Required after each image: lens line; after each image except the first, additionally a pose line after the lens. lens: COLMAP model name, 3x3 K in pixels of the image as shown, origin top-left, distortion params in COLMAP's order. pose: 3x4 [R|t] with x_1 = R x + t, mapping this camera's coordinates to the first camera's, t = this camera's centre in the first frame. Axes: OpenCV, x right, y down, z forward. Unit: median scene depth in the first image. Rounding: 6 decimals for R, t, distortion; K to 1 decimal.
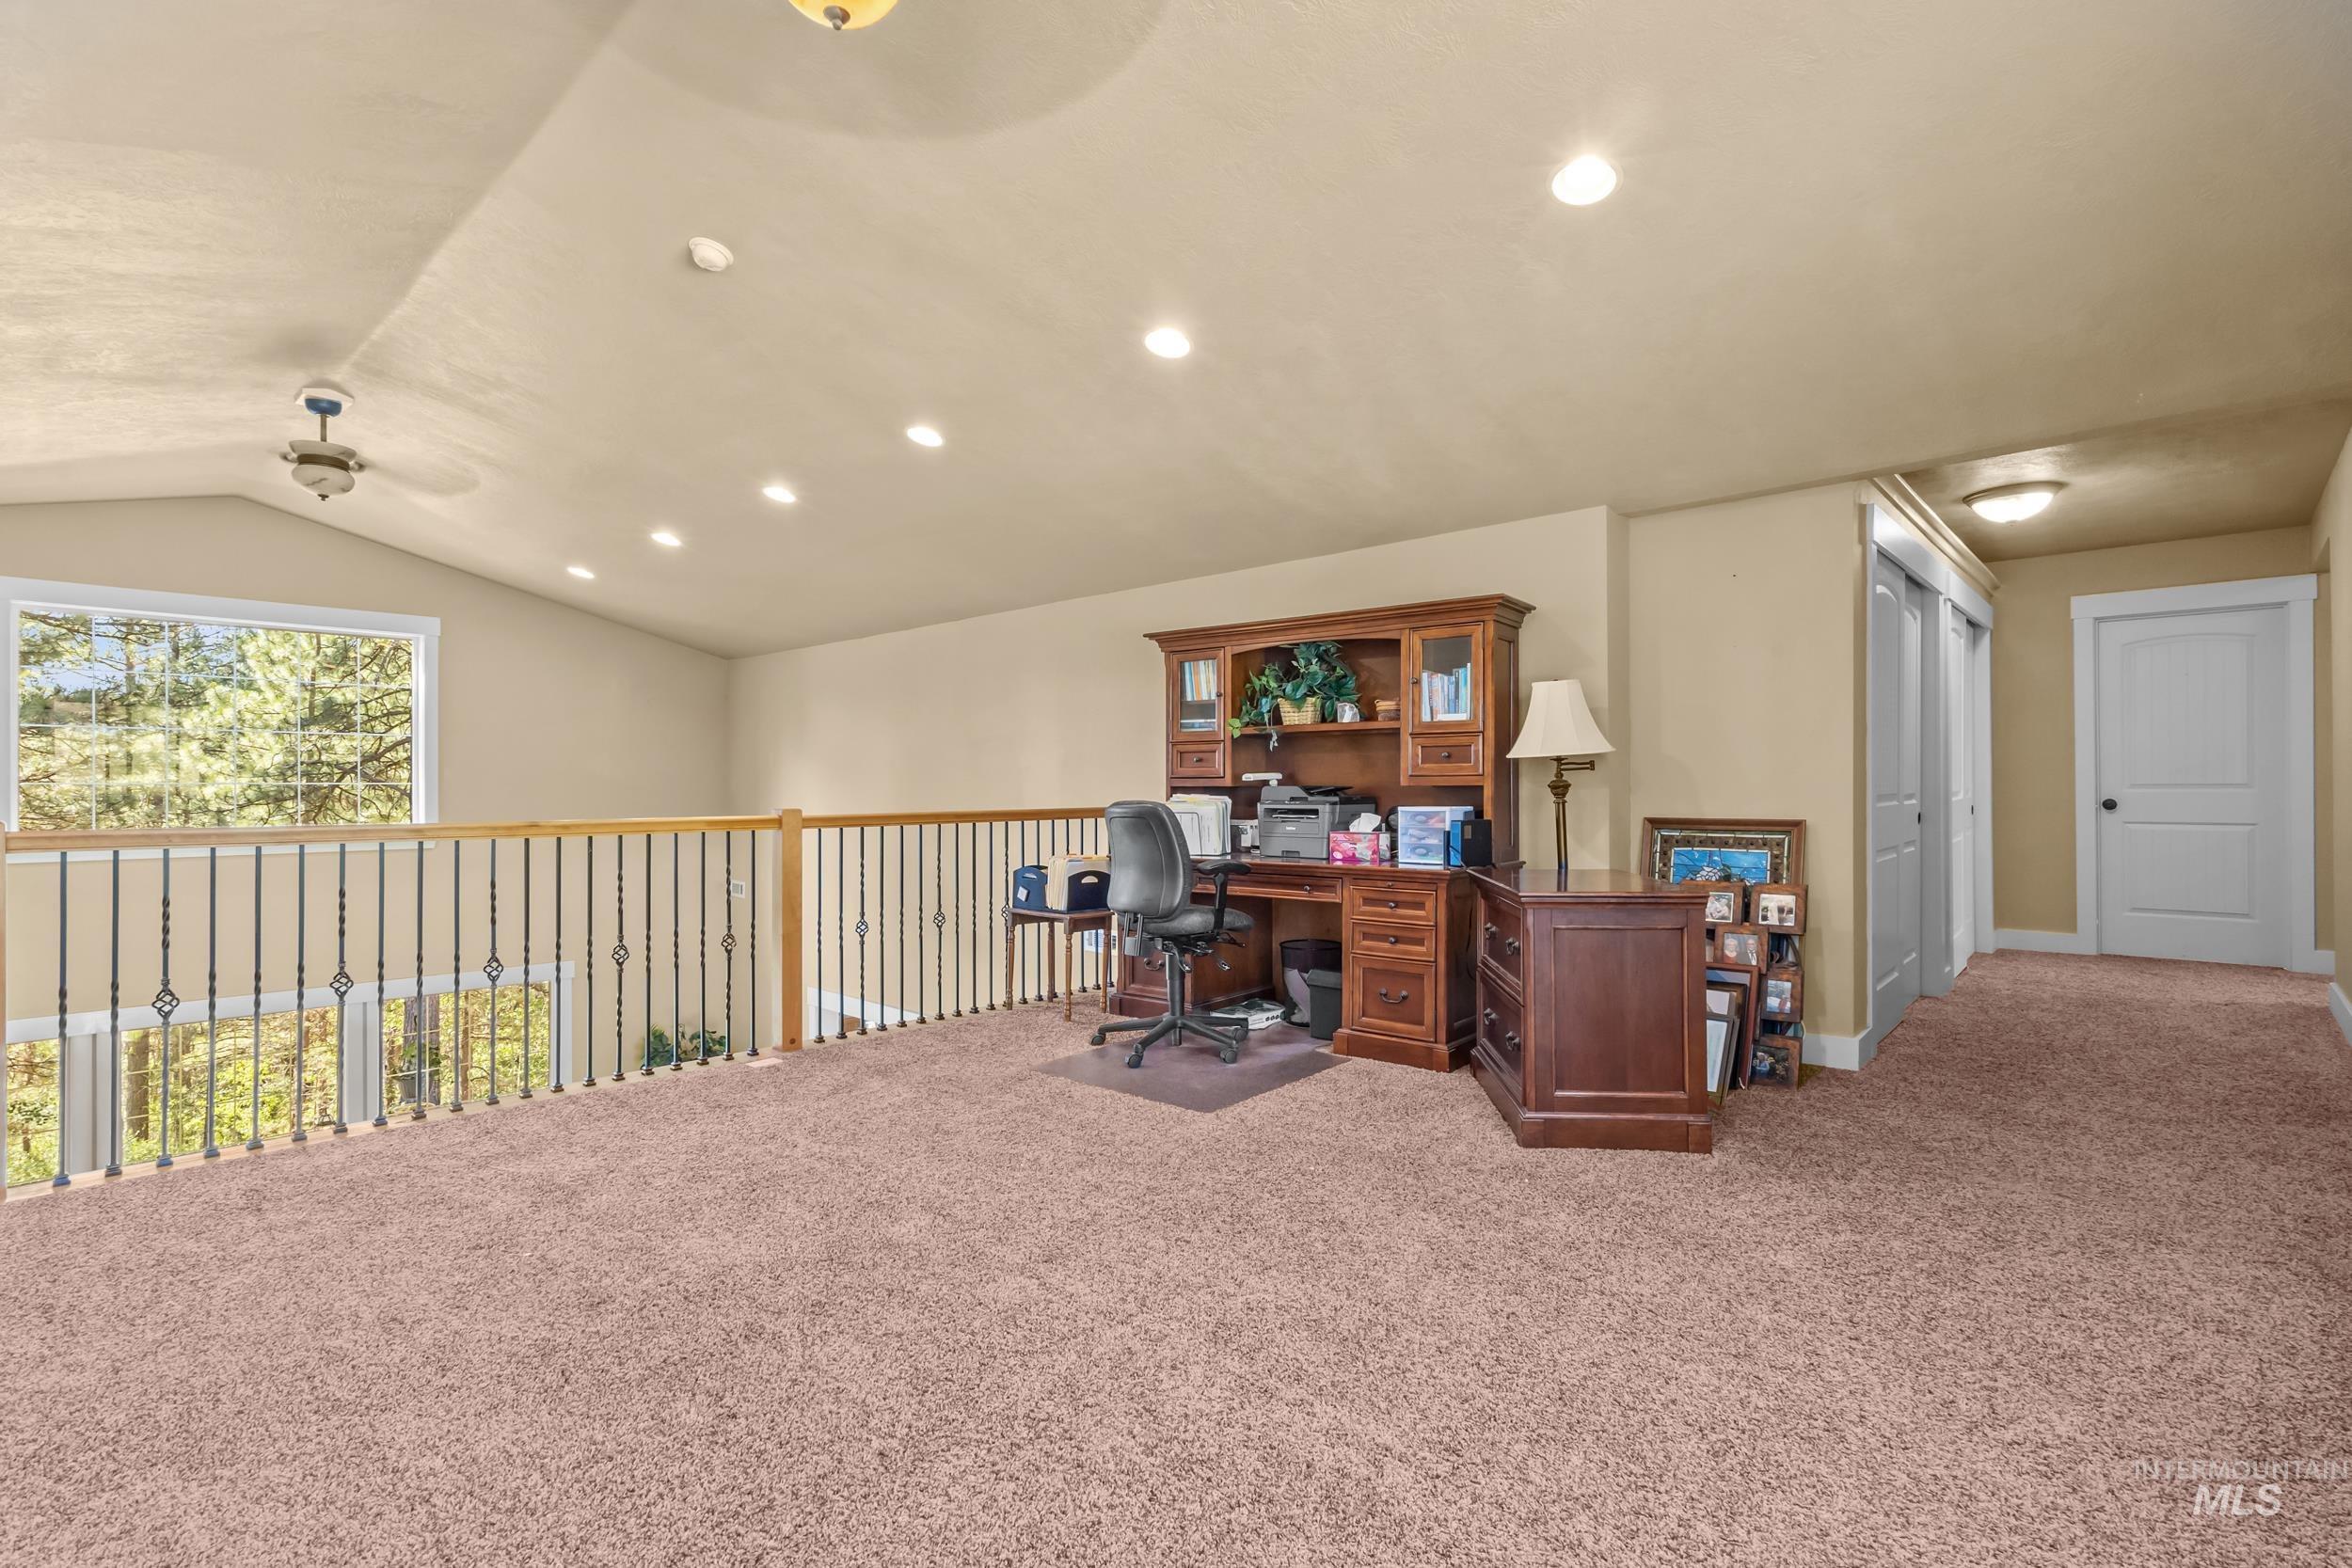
lens RADIAL K [[1094.4, 0, 1177.0], [0, 1094.4, 794.8], [0, 0, 1]] dist [-0.003761, -0.000355]
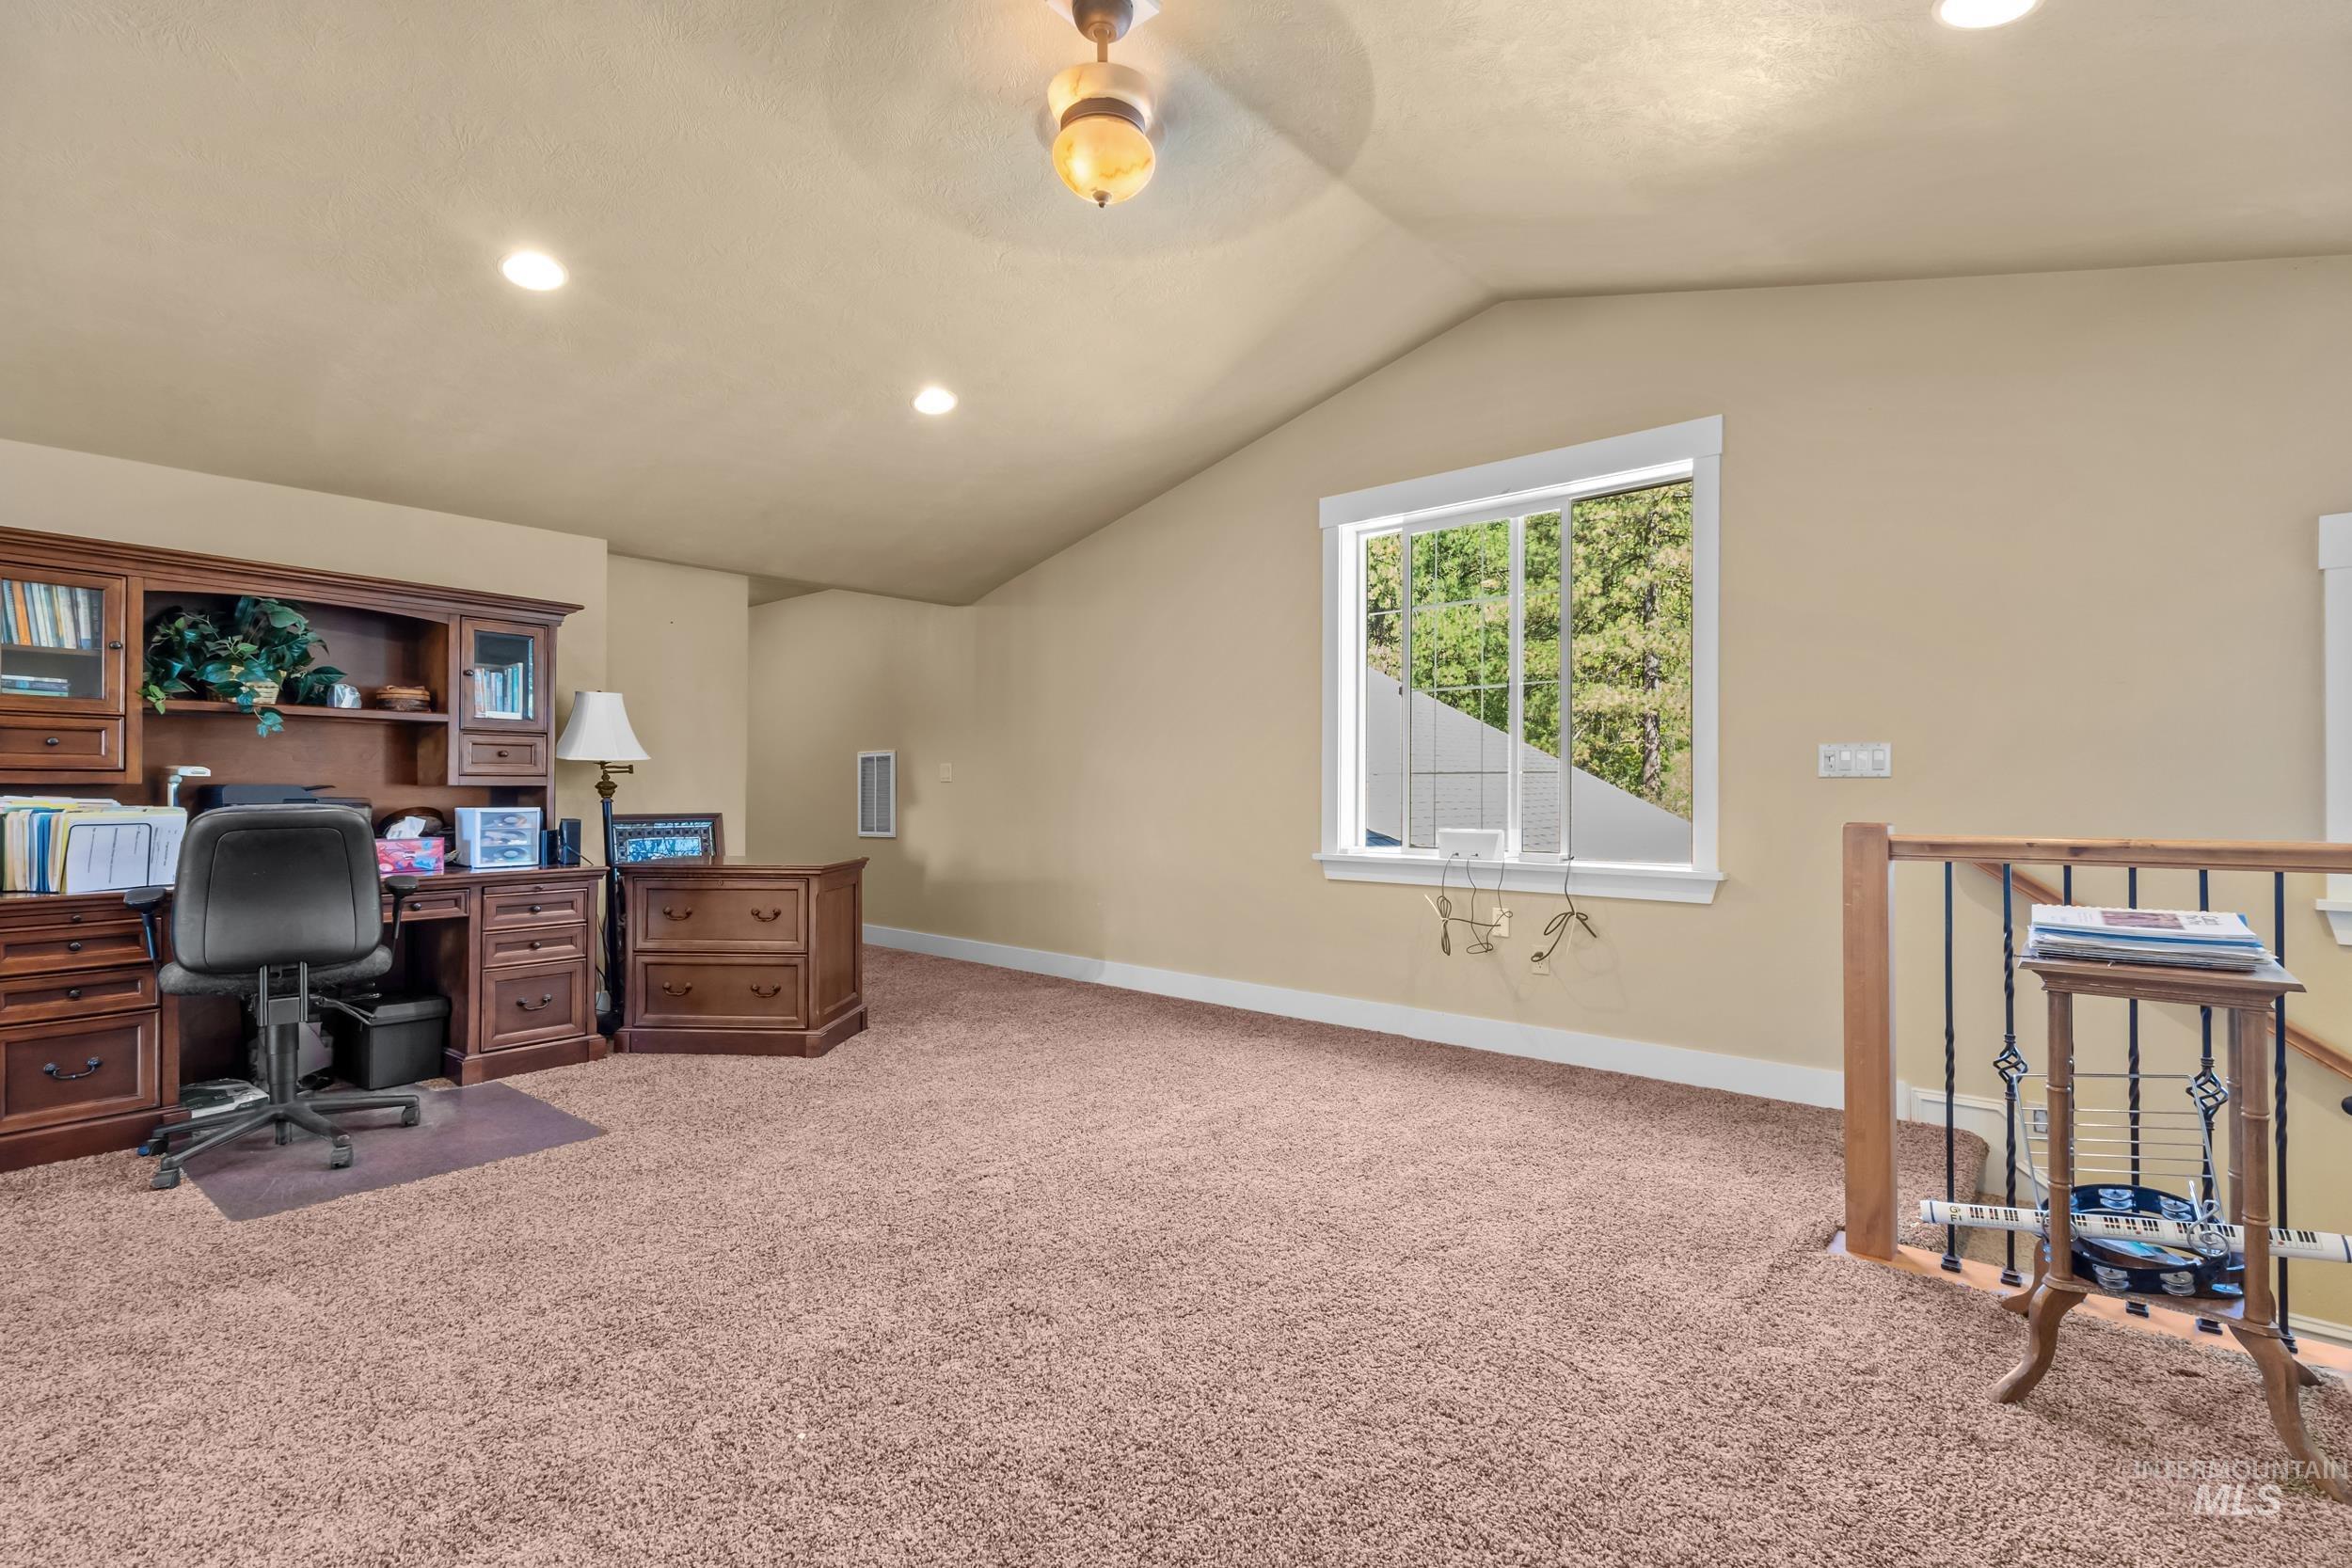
lens RADIAL K [[1094.4, 0, 1176.4], [0, 1094.4, 779.0], [0, 0, 1]] dist [-0.003761, -0.000355]
pose [[-0.051219, 0.013924, 0.998590, -0.785497], [0.001008, 0.999903, -0.013890, -0.000451], [-0.998687, 0.000295, -0.051228, 0.469645]]
